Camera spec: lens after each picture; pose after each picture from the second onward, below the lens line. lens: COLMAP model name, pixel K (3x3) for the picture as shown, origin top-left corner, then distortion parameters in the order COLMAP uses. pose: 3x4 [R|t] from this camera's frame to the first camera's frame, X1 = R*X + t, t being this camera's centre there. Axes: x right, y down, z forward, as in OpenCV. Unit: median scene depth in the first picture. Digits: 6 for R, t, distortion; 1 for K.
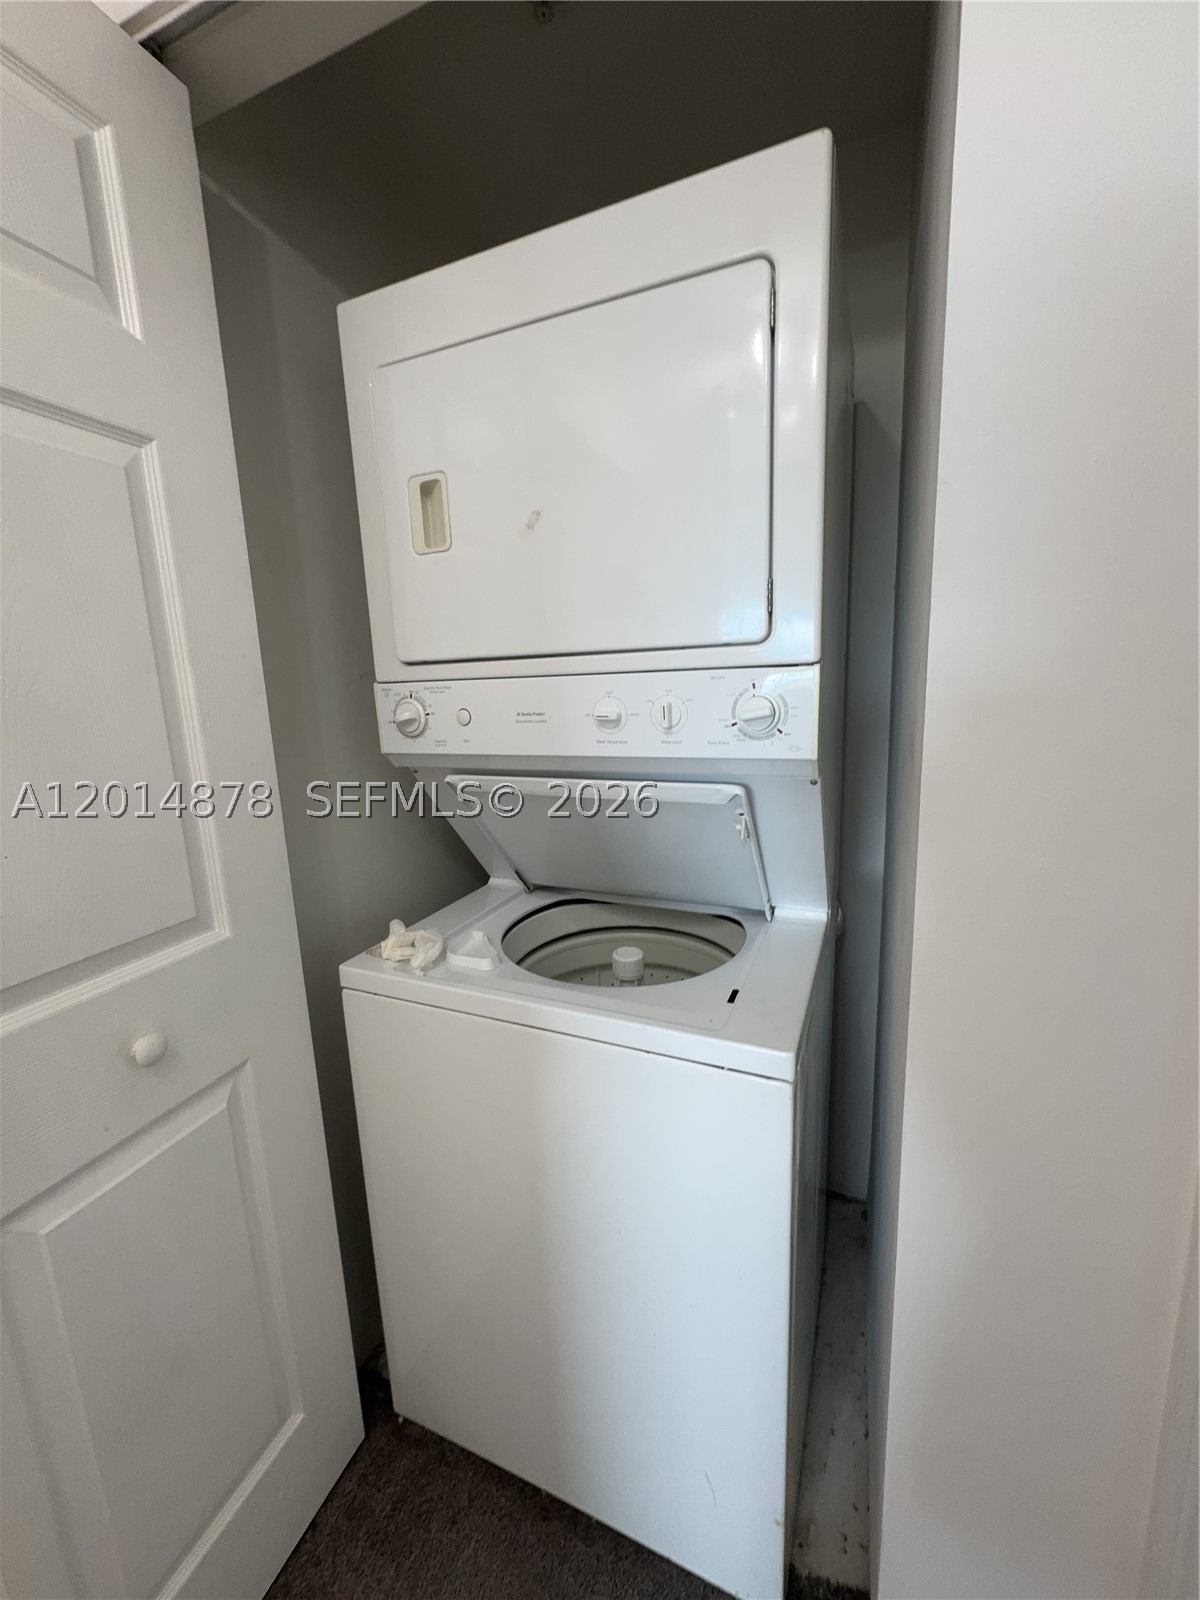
lens RADIAL K [[639.0, 0, 595.7], [0, 639.0, 798.8], [0, 0, 1]] dist [-0.001356, -0.000267]
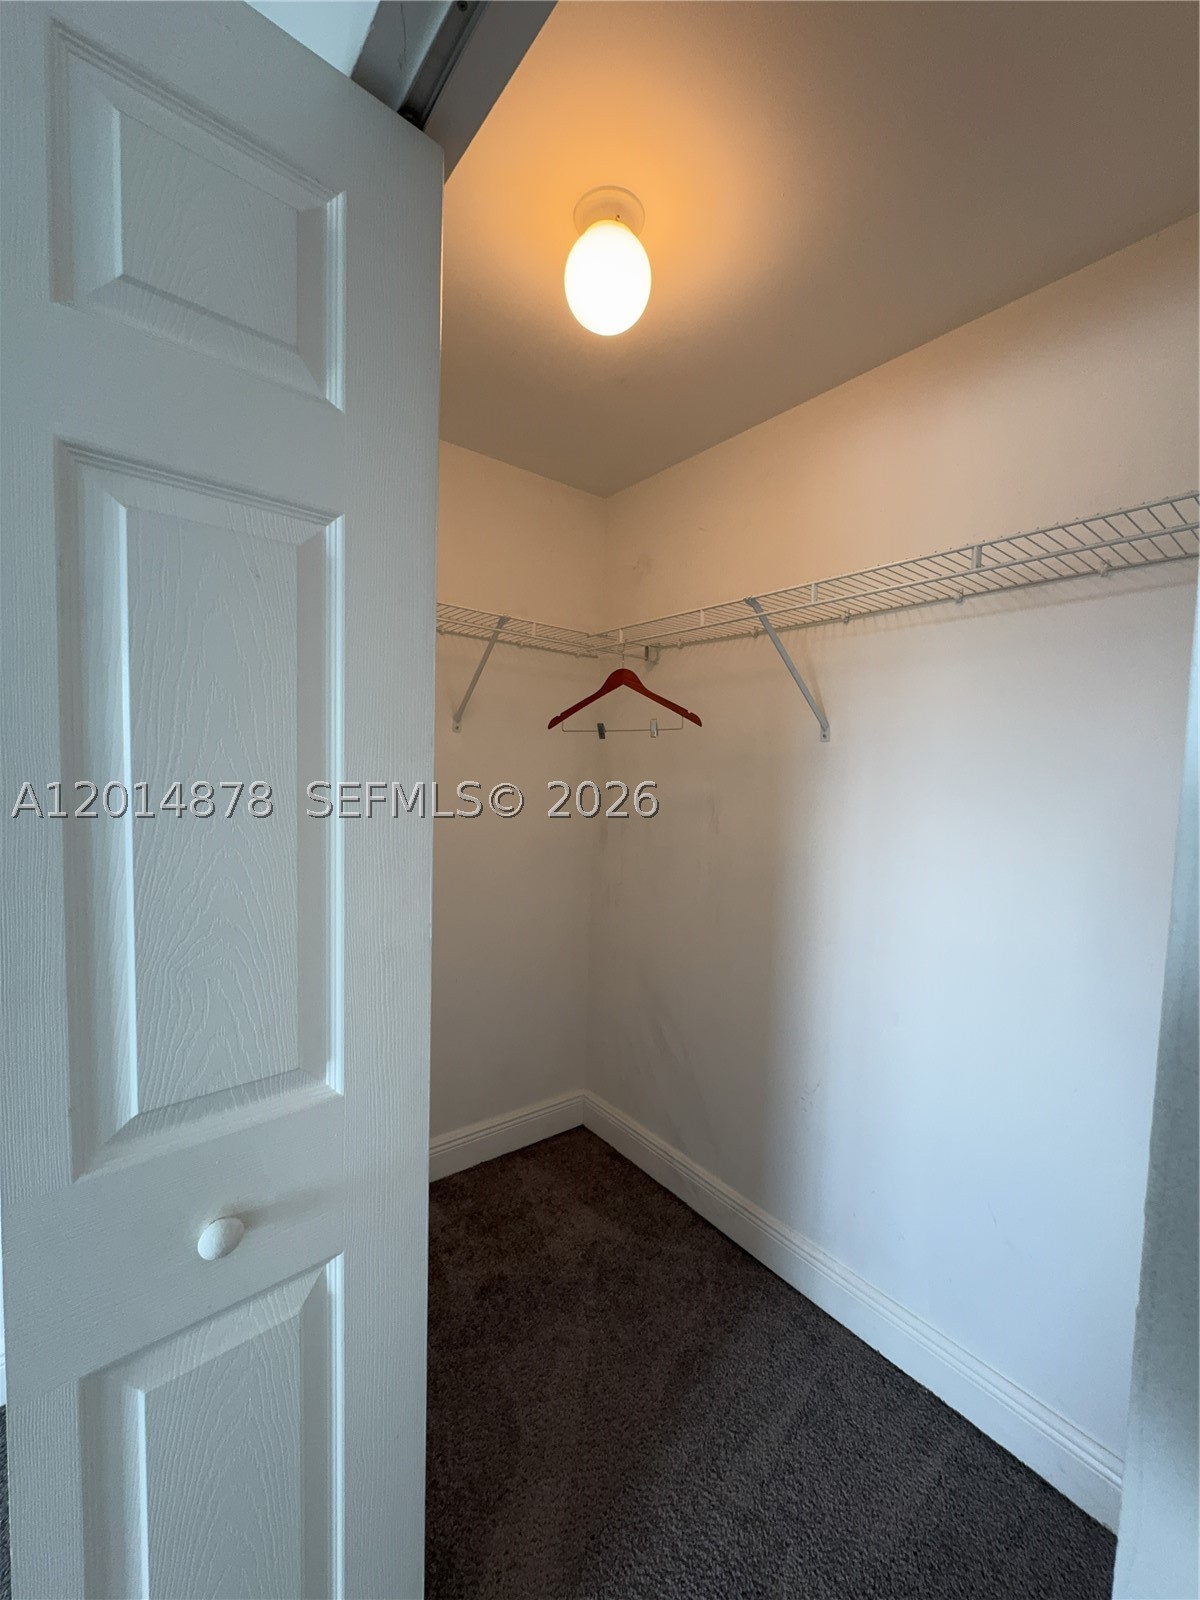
lens RADIAL K [[639.0, 0, 604.6], [0, 639.0, 798.3], [0, 0, 1]] dist [-0.001356, -0.000267]
pose [[0.896375, 0.086966, -0.434682, 0.055540], [-0.131228, 0.988675, -0.072807, -0.163289], [0.423427, 0.122305, 0.897636, 0.421399]]
